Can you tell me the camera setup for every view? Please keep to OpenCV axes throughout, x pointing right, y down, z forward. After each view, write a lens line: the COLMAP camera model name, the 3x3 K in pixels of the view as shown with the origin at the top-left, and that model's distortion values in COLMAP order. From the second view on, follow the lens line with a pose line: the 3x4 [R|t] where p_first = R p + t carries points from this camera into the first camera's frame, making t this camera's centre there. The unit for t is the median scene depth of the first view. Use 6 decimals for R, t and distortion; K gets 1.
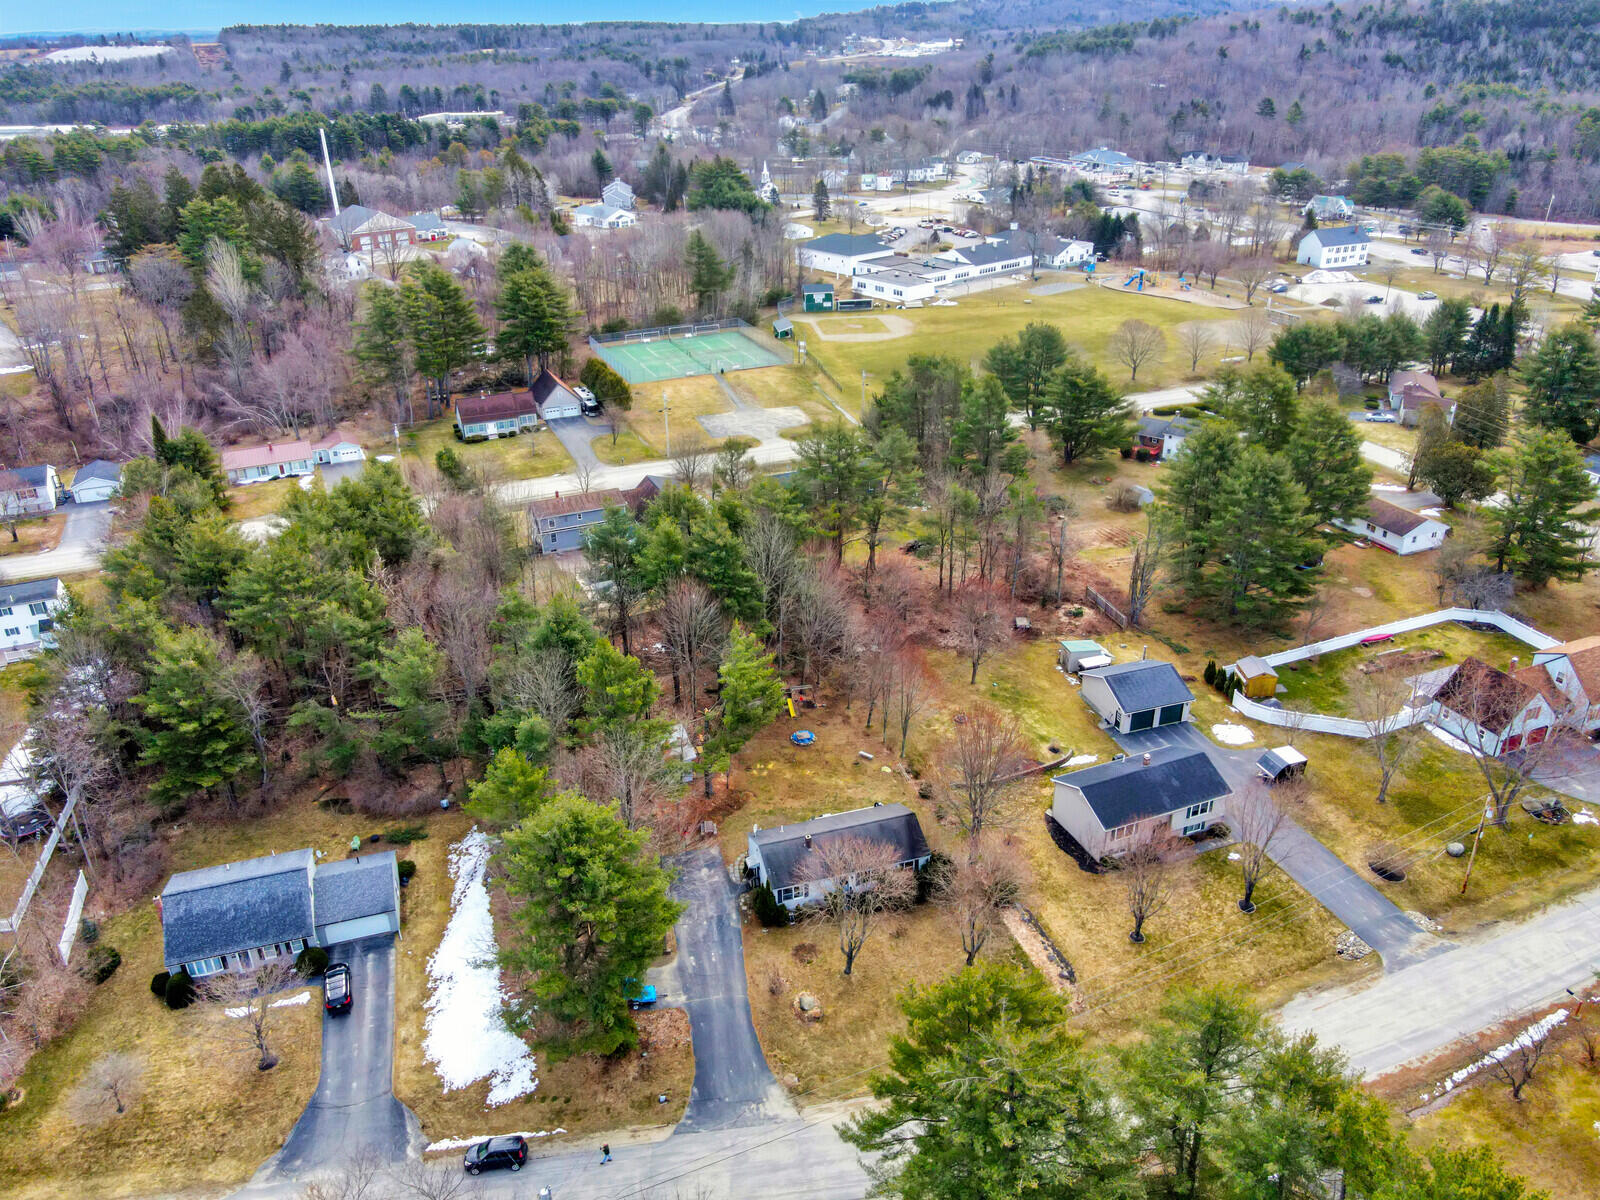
lens RADIAL K [[1185.3, 0, 819.8], [0, 1185.3, 600.7], [0, 0, 1]] dist [0.000826, 0.032862]
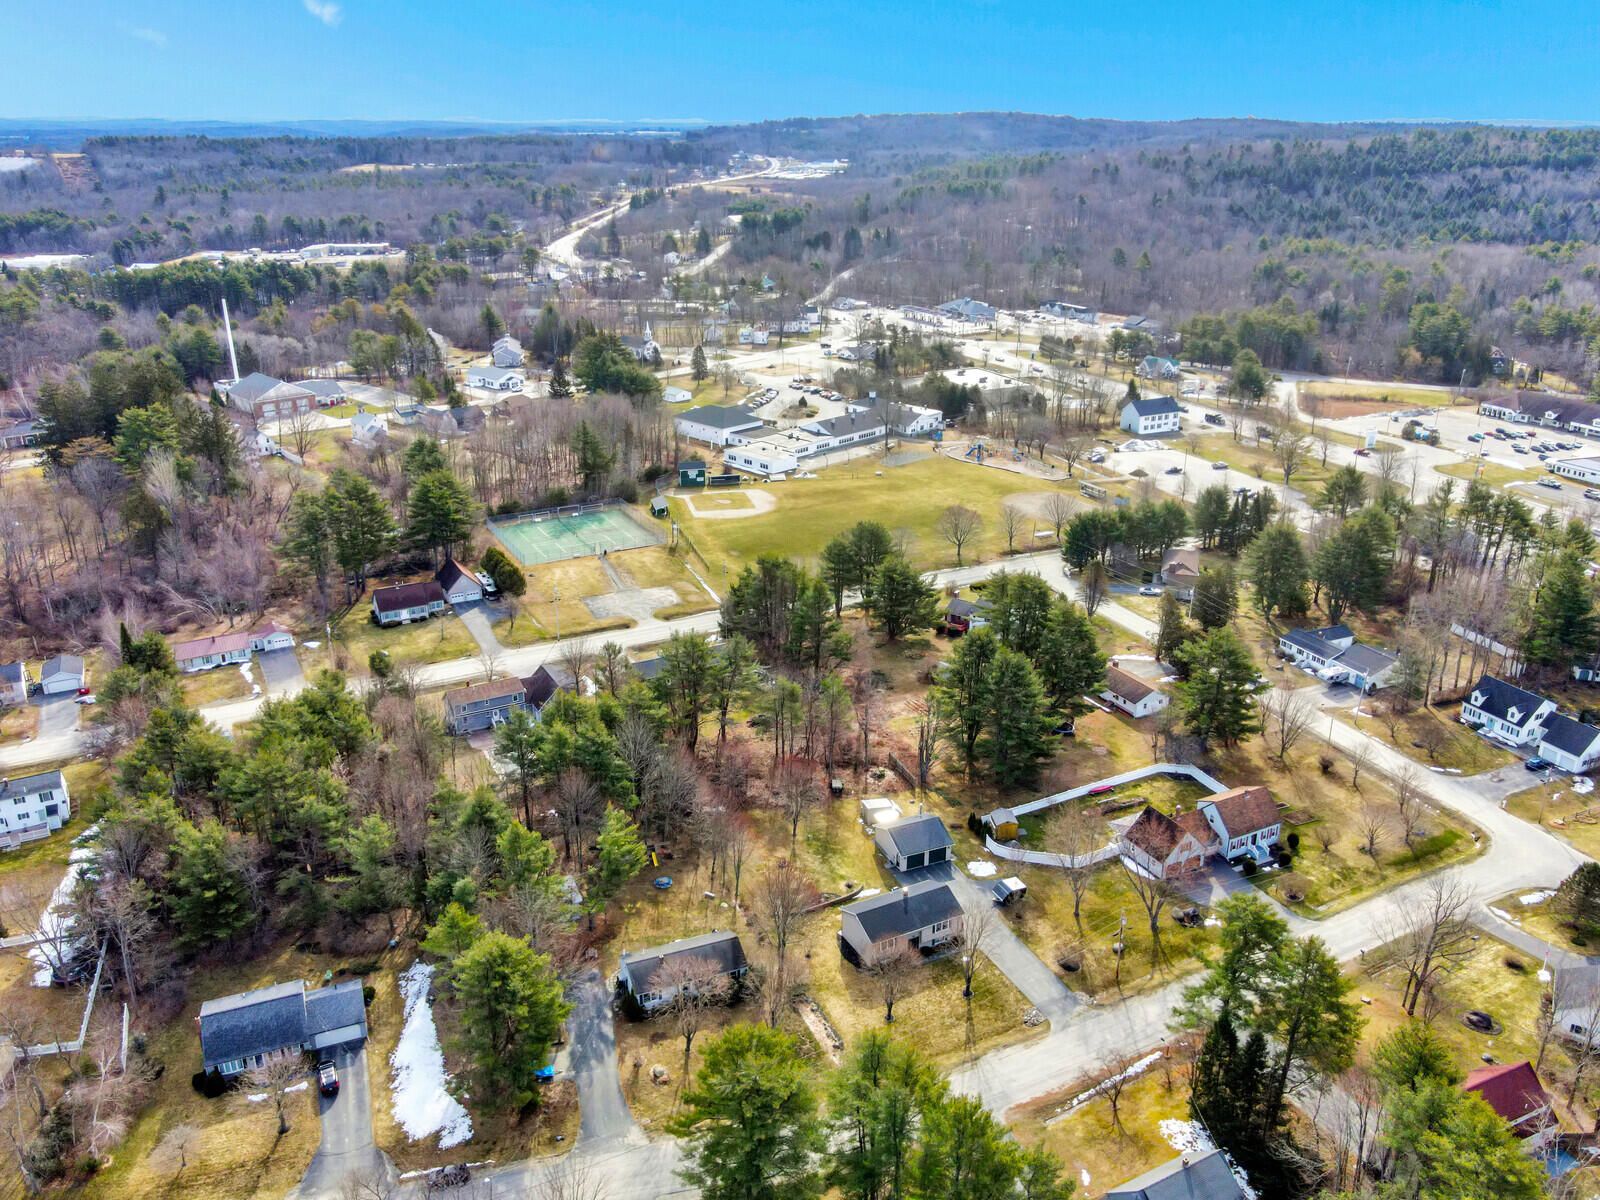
lens RADIAL K [[1240.4, 0, 819.3], [0, 1240.4, 600.9], [0, 0, 1]] dist [-0.003629, 0.036832]
pose [[0.996456, -0.015656, 0.082647, 0.049251], [0.022981, 0.995816, -0.088444, -0.070968], [-0.080917, 0.090030, 0.992647, -0.418185]]
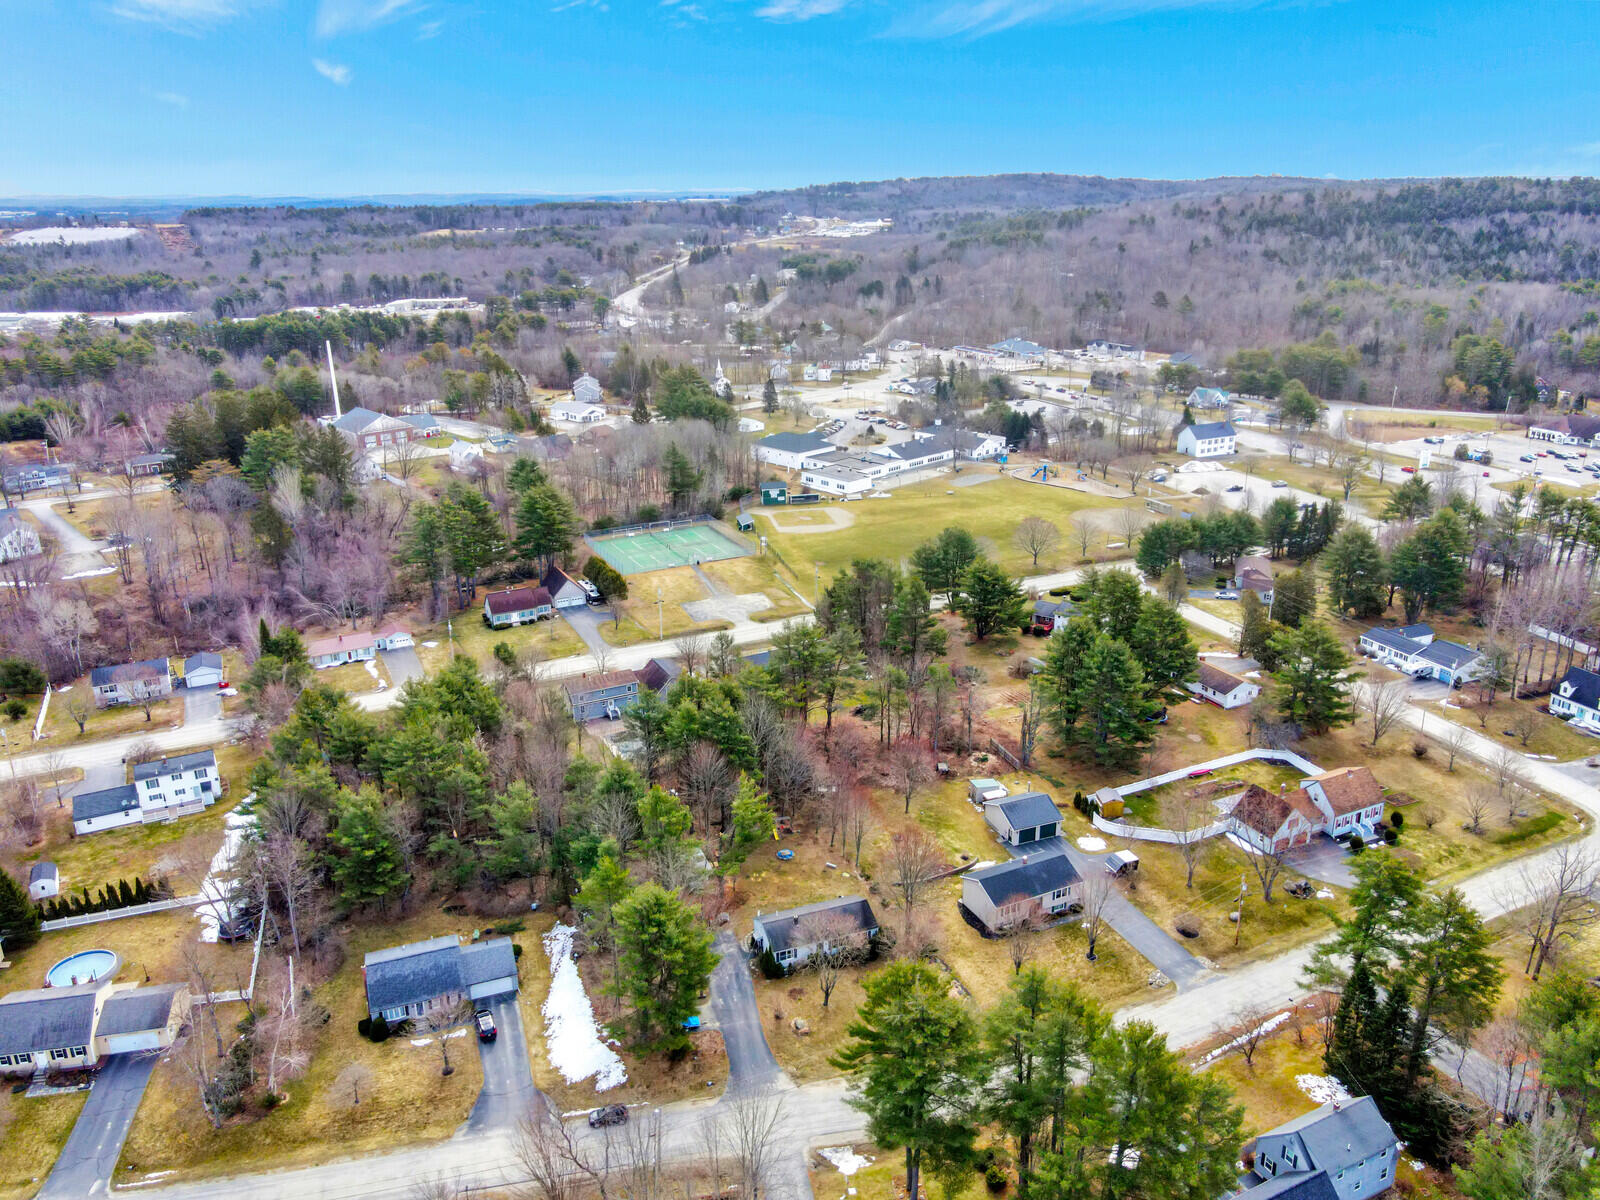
lens RADIAL K [[1185.3, 0, 819.8], [0, 1185.3, 600.7], [0, 0, 1]] dist [0.000826, 0.032862]
pose [[0.998694, -0.016394, 0.048388, -0.035043], [0.022212, 0.992248, -0.122272, -0.008362], [-0.046009, 0.123187, 0.991316, -0.403726]]
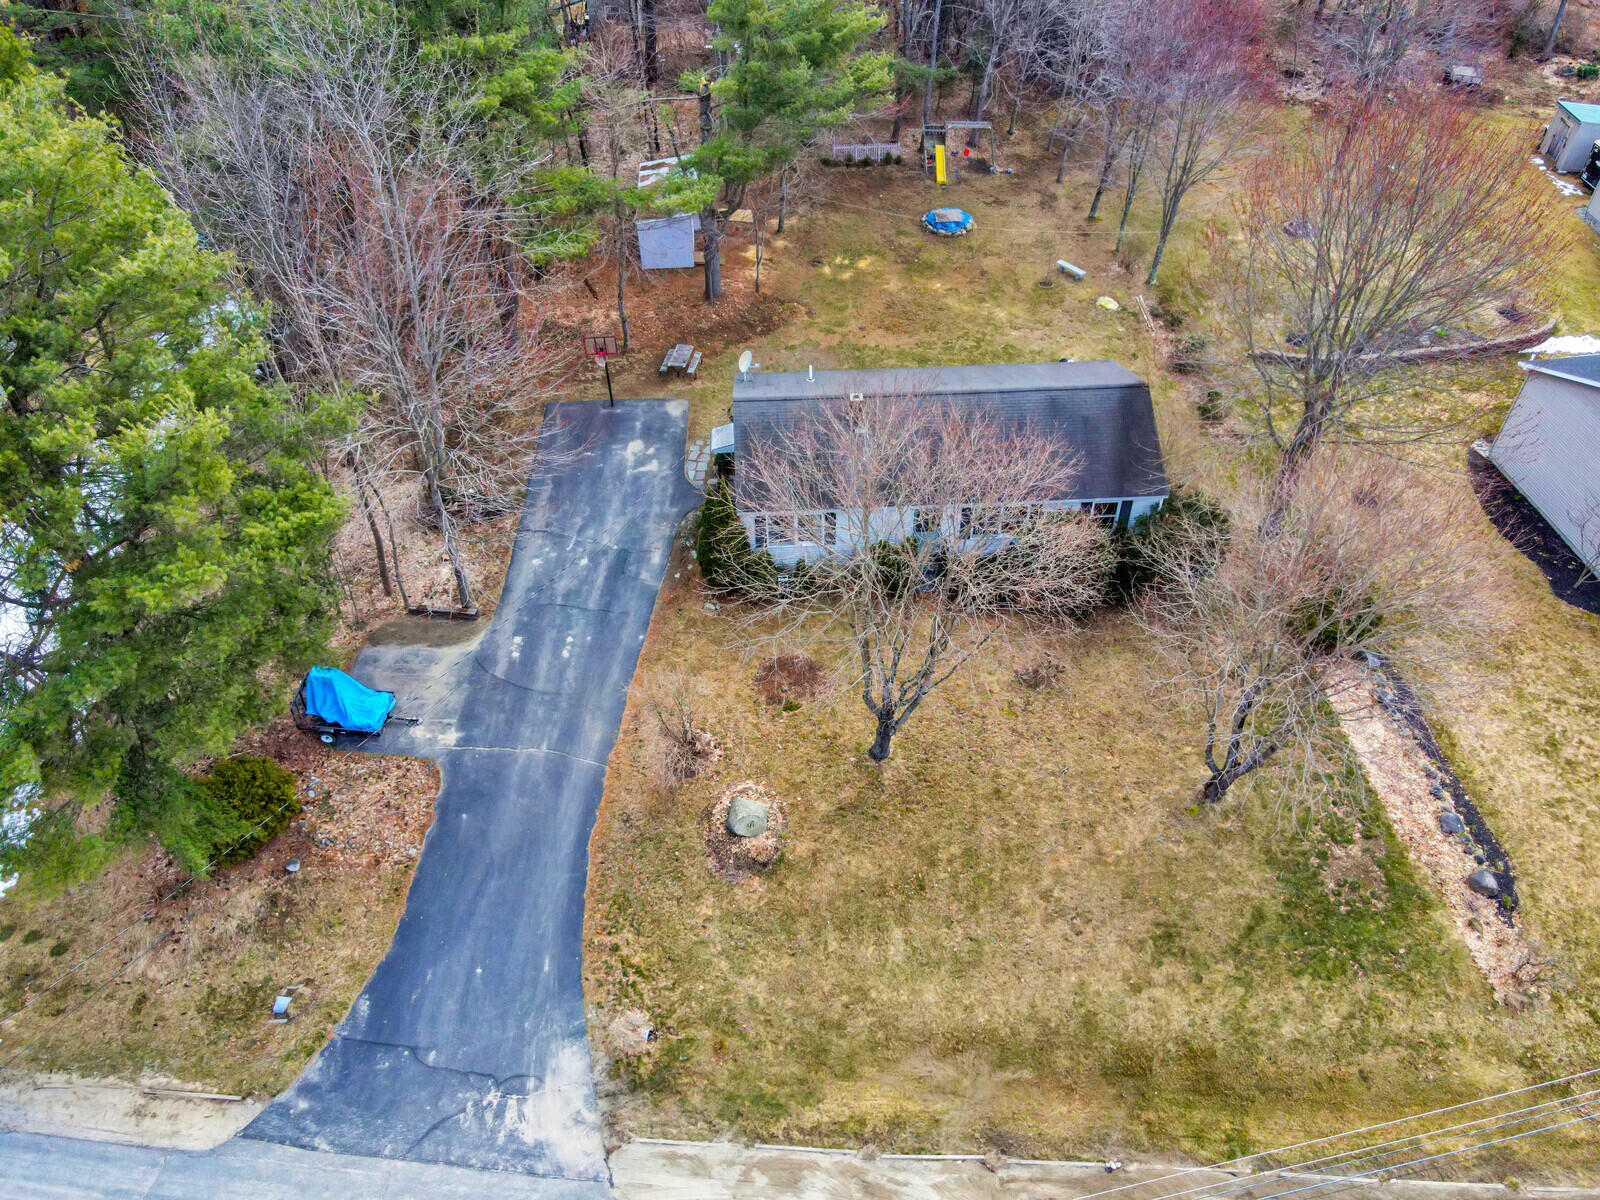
lens RADIAL K [[1217.5, 0, 800.0], [0, 1217.5, 600.0], [0, 0, 1]] dist [0.015193, 0.008811]
pose [[0.966243, 0.182173, -0.182174, 0.044866], [-0.116624, 0.939796, 0.321219, 0.105351], [0.229724, -0.289130, 0.929317, 0.470517]]
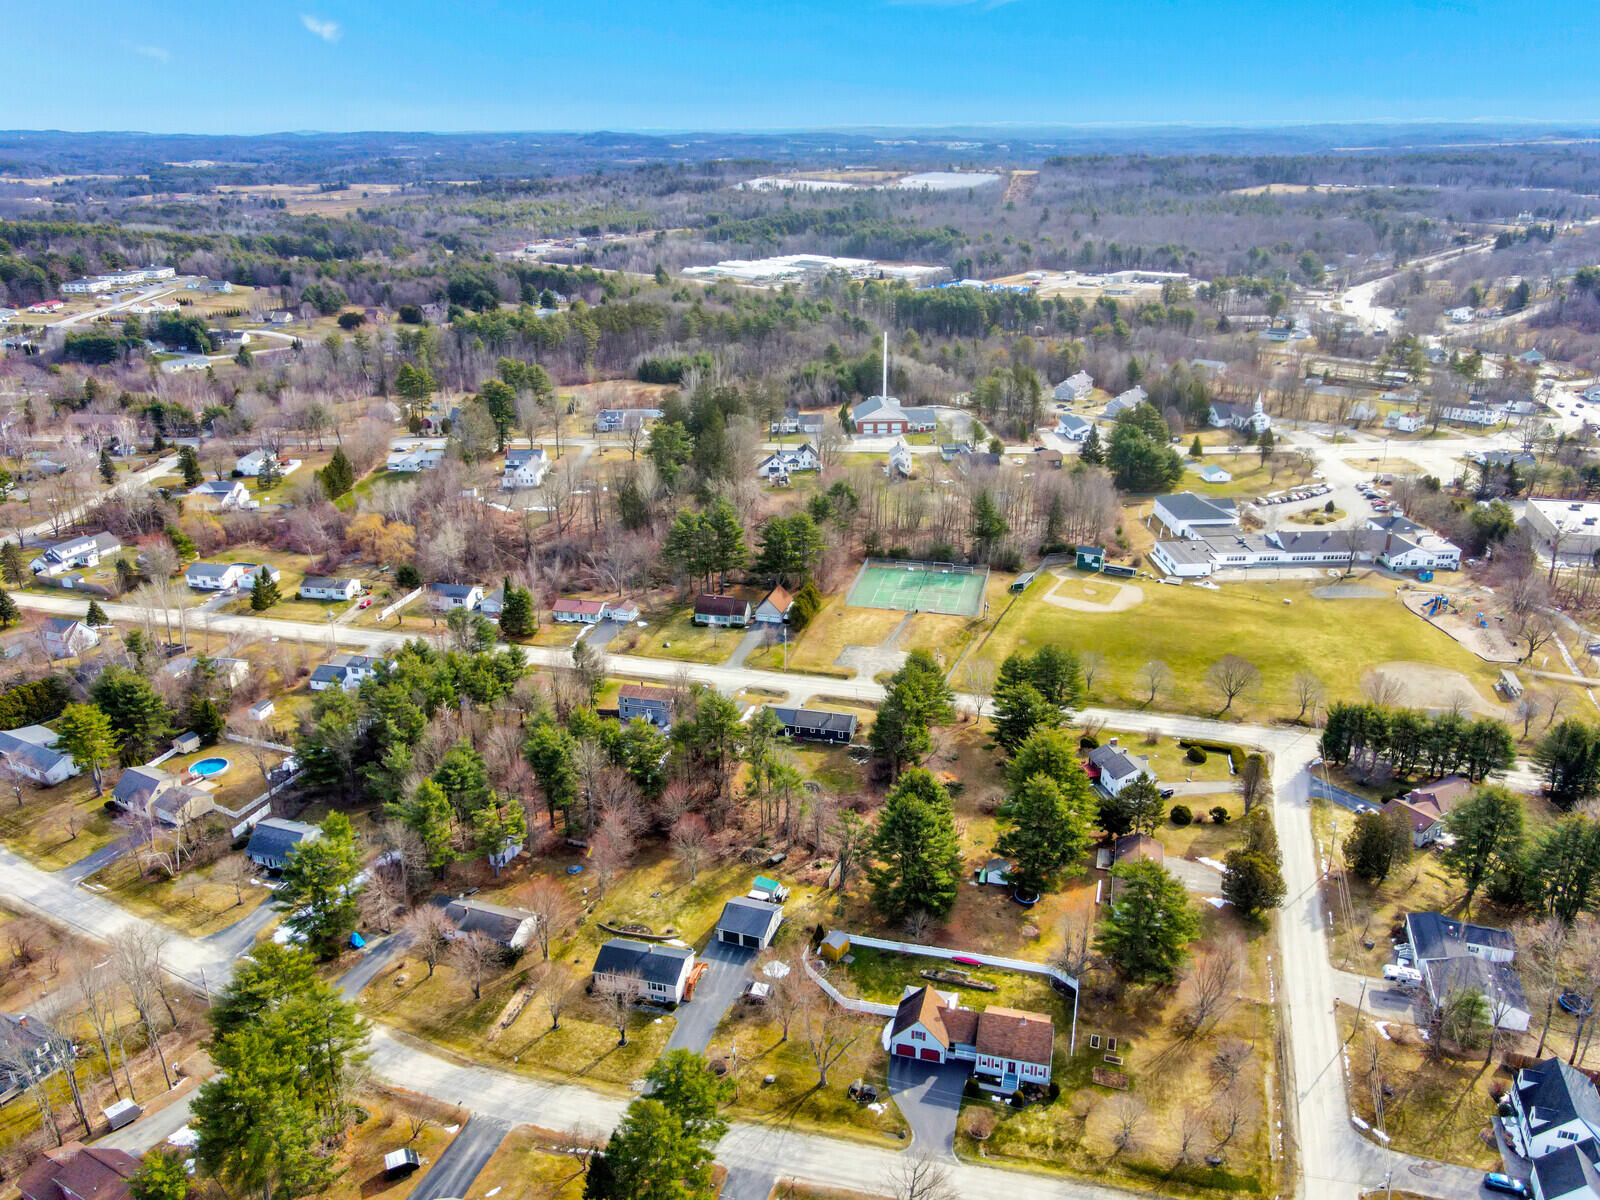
lens RADIAL K [[1217.5, 0, 800.0], [0, 1217.5, 600.0], [0, 0, 1]] dist [0.015193, 0.008811]
pose [[0.796996, 0.231202, -0.557981, 1.114144], [-0.277688, 0.960670, 0.001419, -0.345811], [0.536364, 0.153814, 0.829852, -0.339786]]
